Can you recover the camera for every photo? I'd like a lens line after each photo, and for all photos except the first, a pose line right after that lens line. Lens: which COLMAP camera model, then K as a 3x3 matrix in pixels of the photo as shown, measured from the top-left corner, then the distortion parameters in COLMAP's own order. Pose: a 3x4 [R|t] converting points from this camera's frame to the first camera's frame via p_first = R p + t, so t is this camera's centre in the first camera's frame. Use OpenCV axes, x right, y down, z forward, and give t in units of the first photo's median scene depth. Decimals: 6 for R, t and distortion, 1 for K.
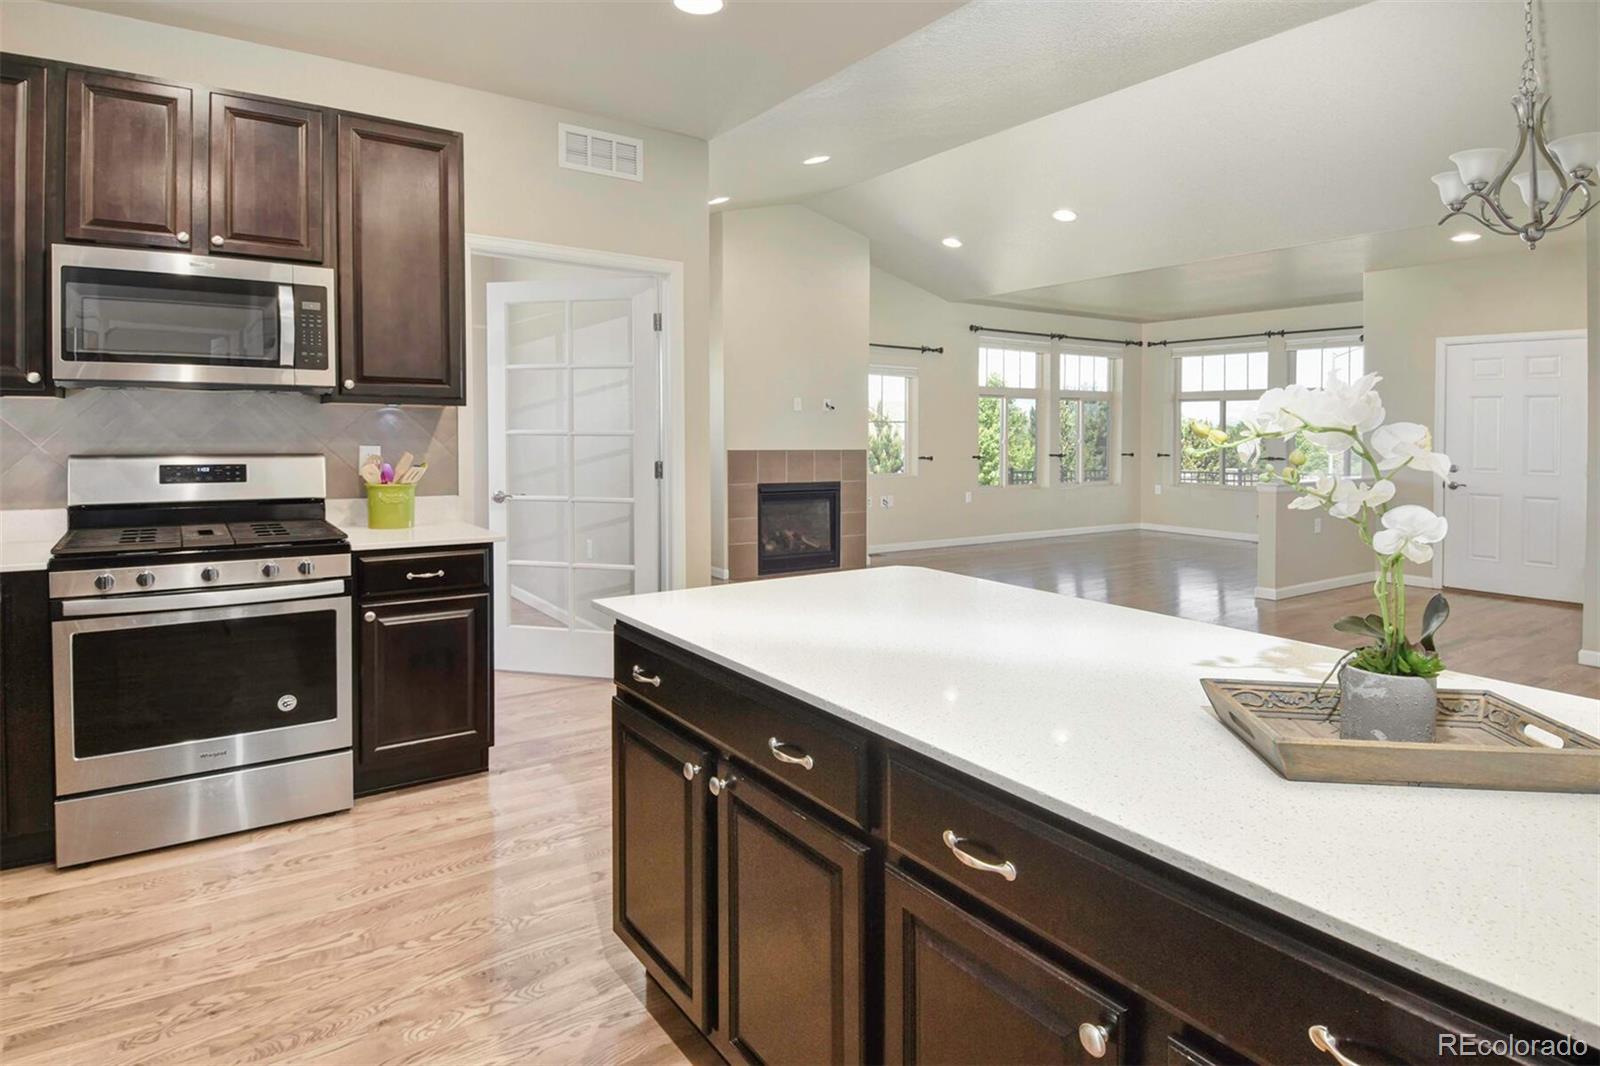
lens RADIAL K [[900.8, 0, 810.9], [0, 900.8, 427.2], [0, 0, 1]] dist [0.020552, -0.016575]
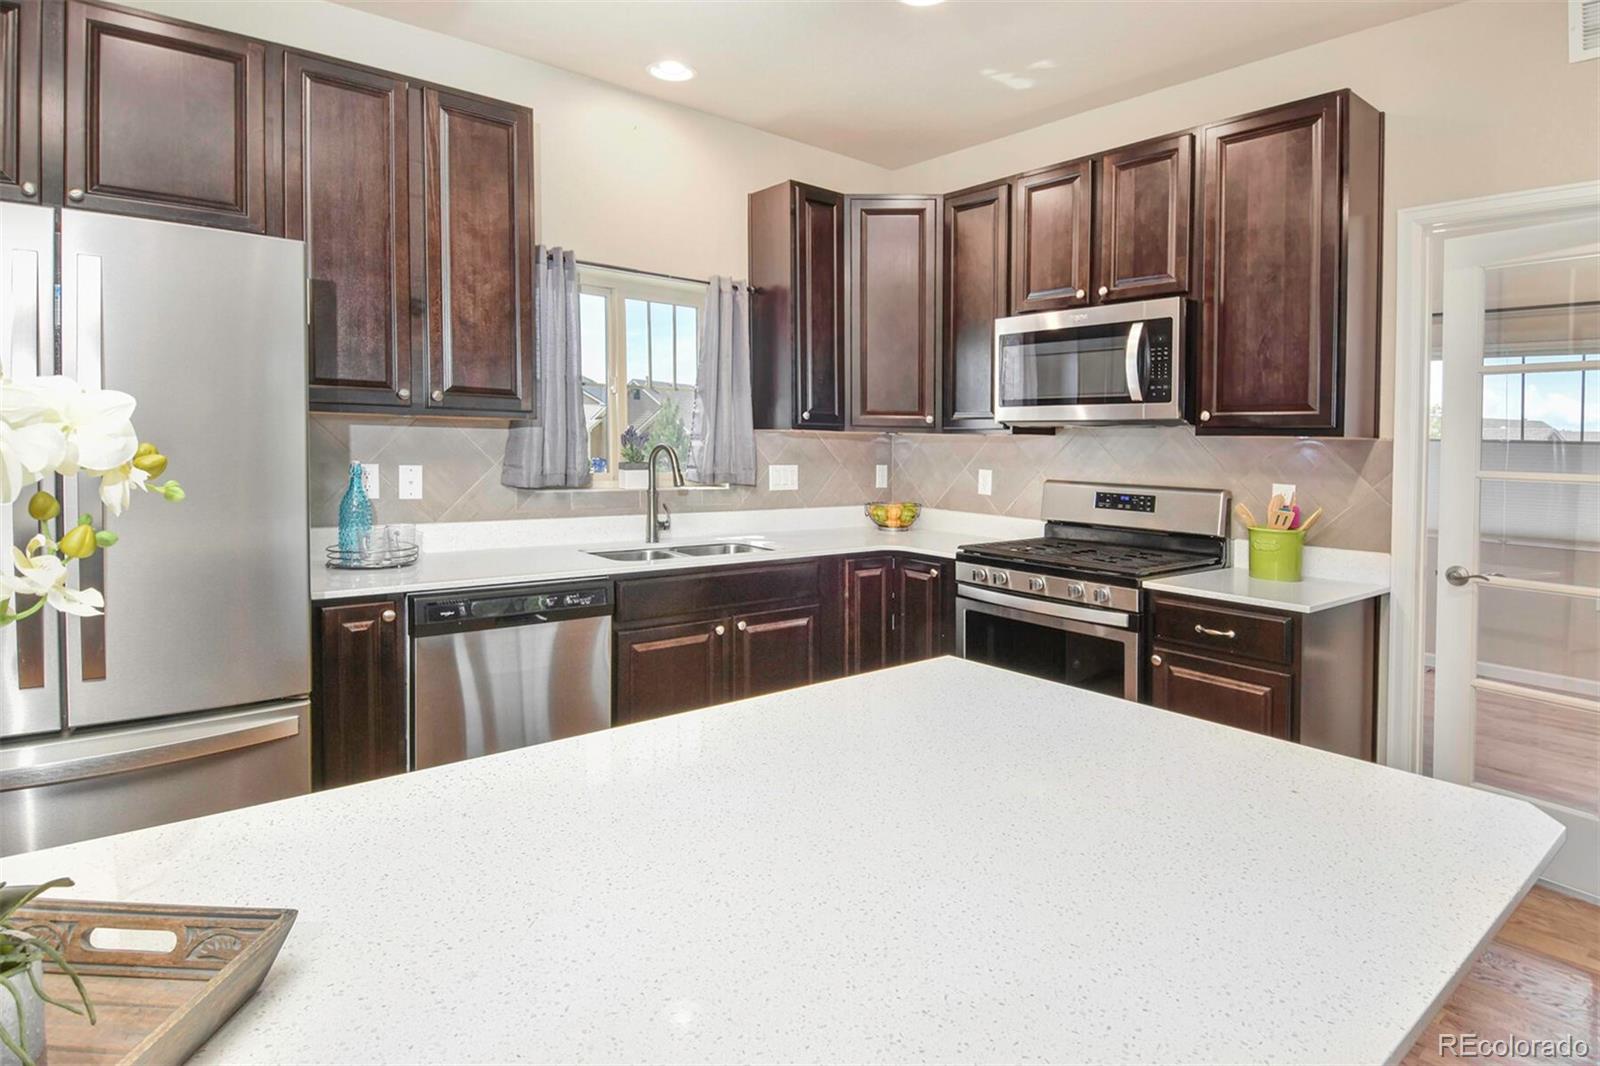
lens RADIAL K [[900.8, 0, 801.9], [0, 900.8, 475.3], [0, 0, 1]] dist [0.020552, -0.016575]
pose [[0.065790, 0.028776, -0.997418, 0.420778], [-0.017497, 0.999464, 0.027681, -0.004802], [0.997680, 0.015631, 0.066258, 0.547854]]
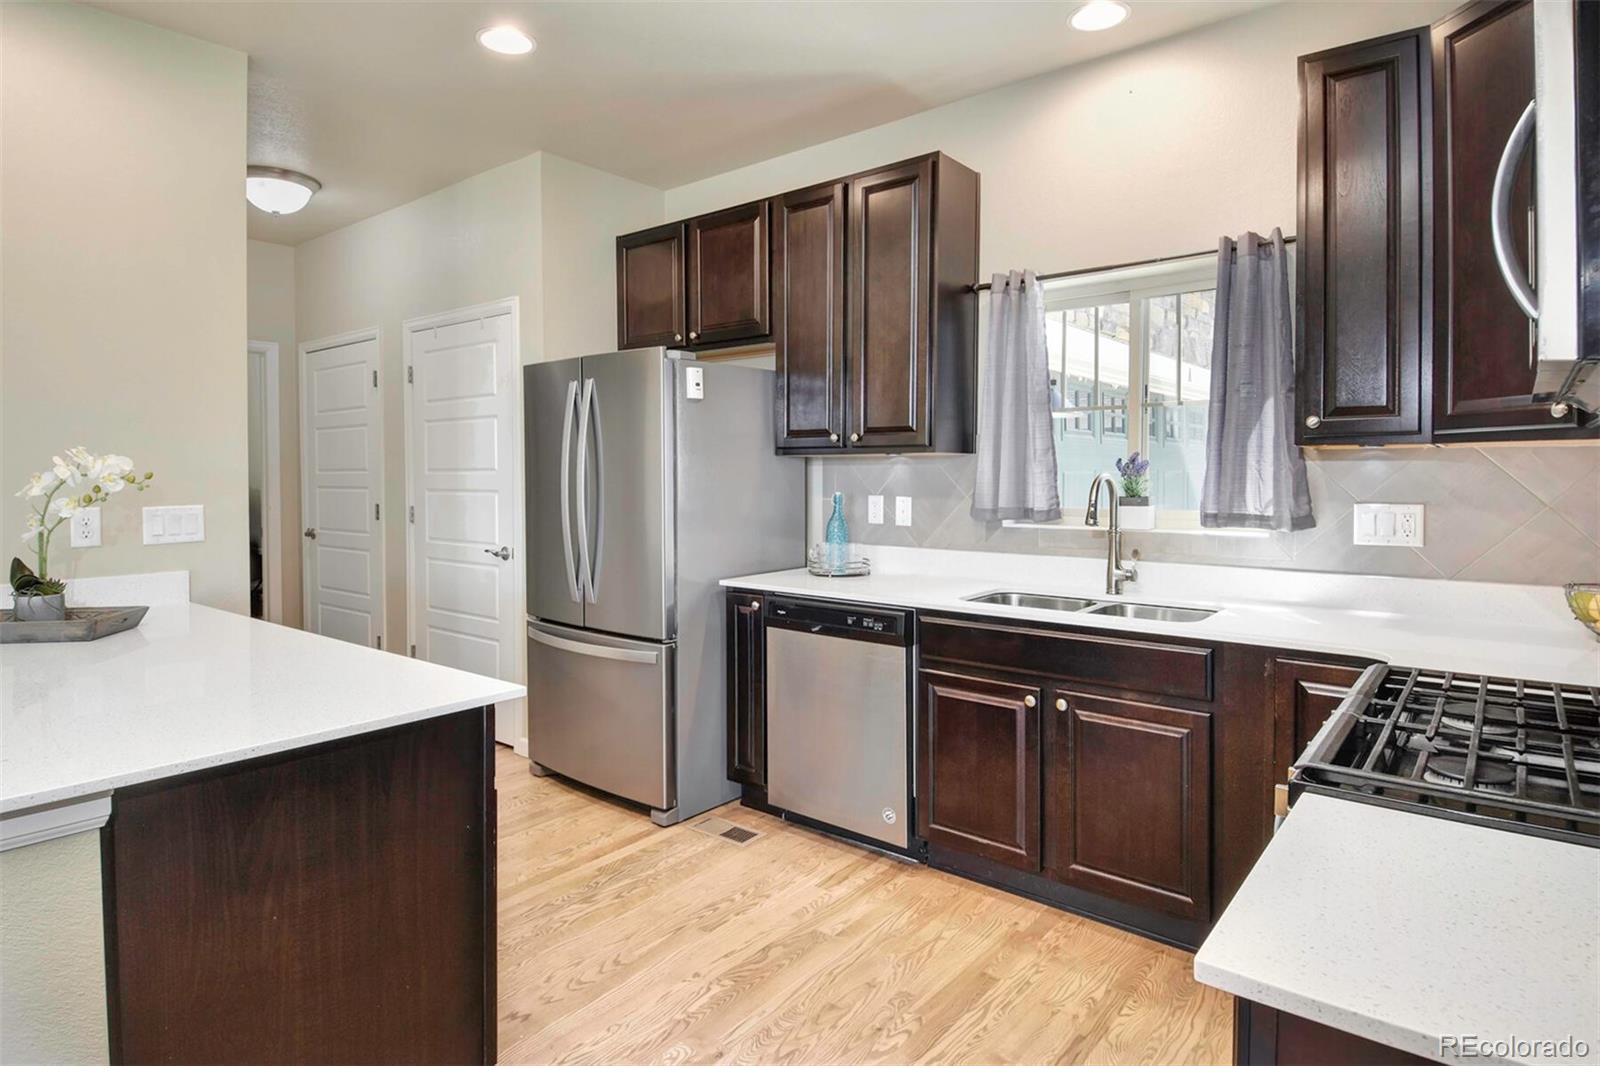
lens RADIAL K [[900.8, 0, 790.9], [0, 900.8, 495.1], [0, 0, 1]] dist [0.020552, -0.016575]
pose [[-0.974313, -0.001097, -0.225194, -0.202206], [-0.005417, 0.999813, 0.018563, -0.003106], [0.225132, 0.019306, -0.974137, 1.285186]]
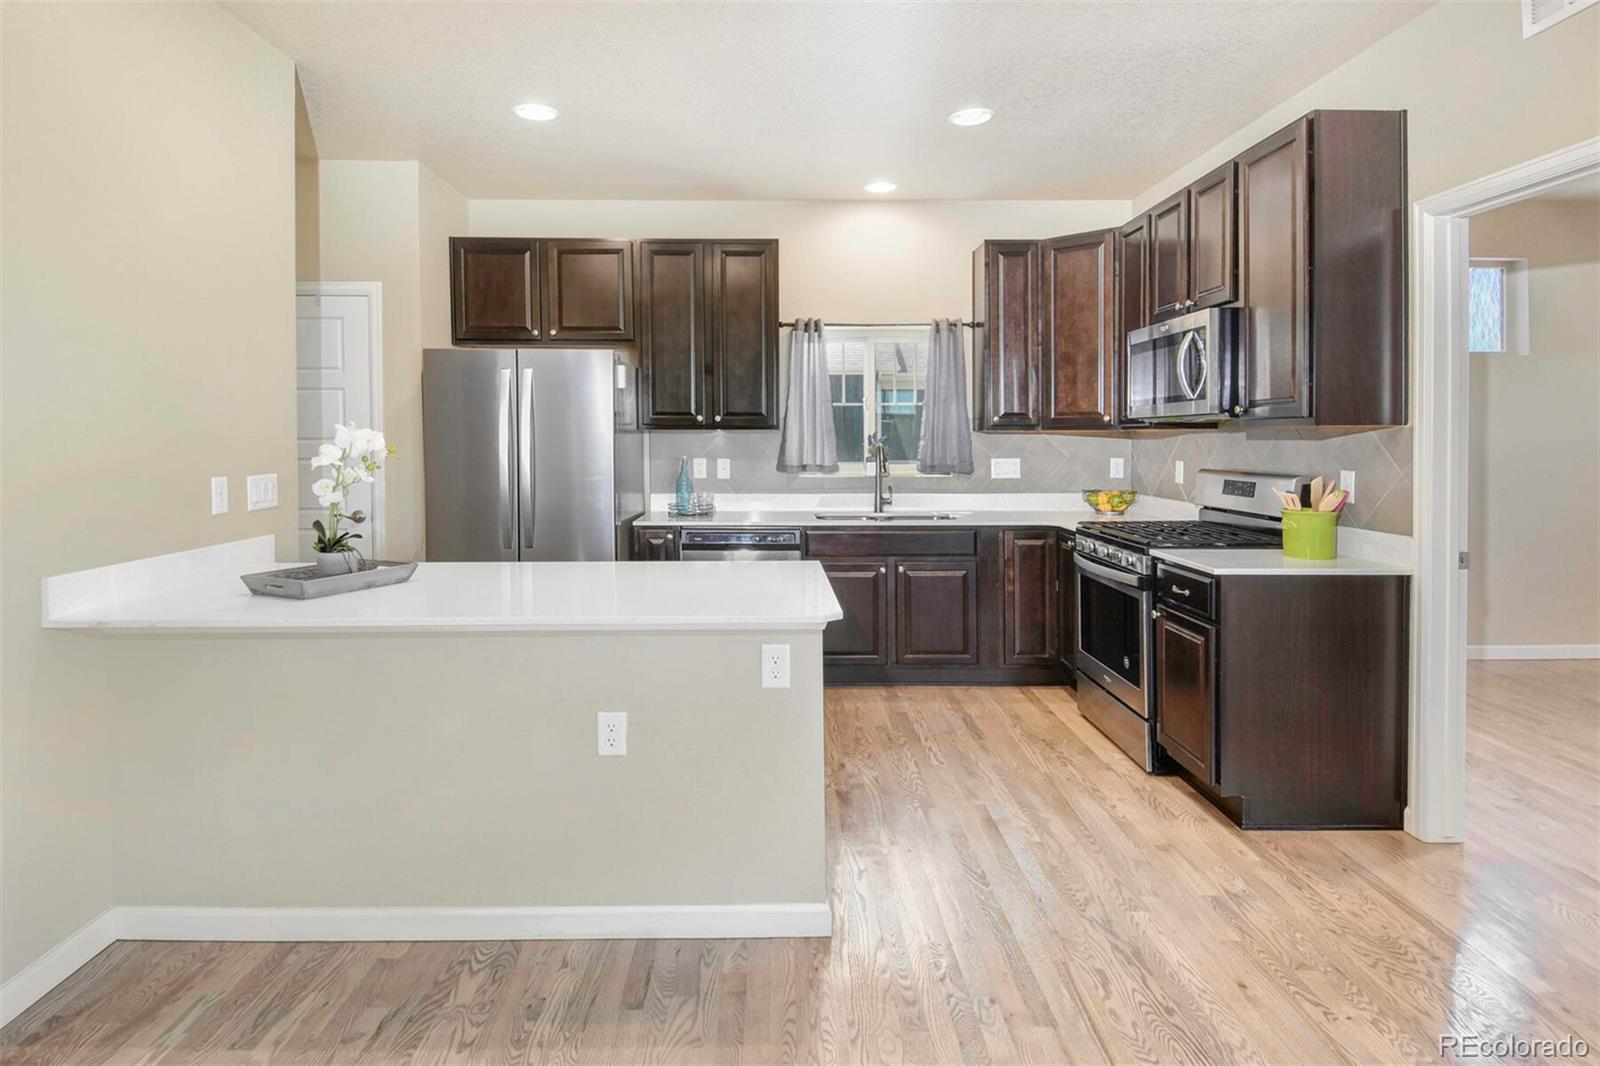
lens RADIAL K [[900.8, 0, 740.5], [0, 900.8, 456.5], [0, 0, 1]] dist [0.020552, -0.016575]
pose [[-0.613148, 0.006793, -0.789939, 0.720688], [-0.001455, 0.999952, 0.009729, -0.001682], [0.789967, 0.007114, -0.613109, 1.253004]]
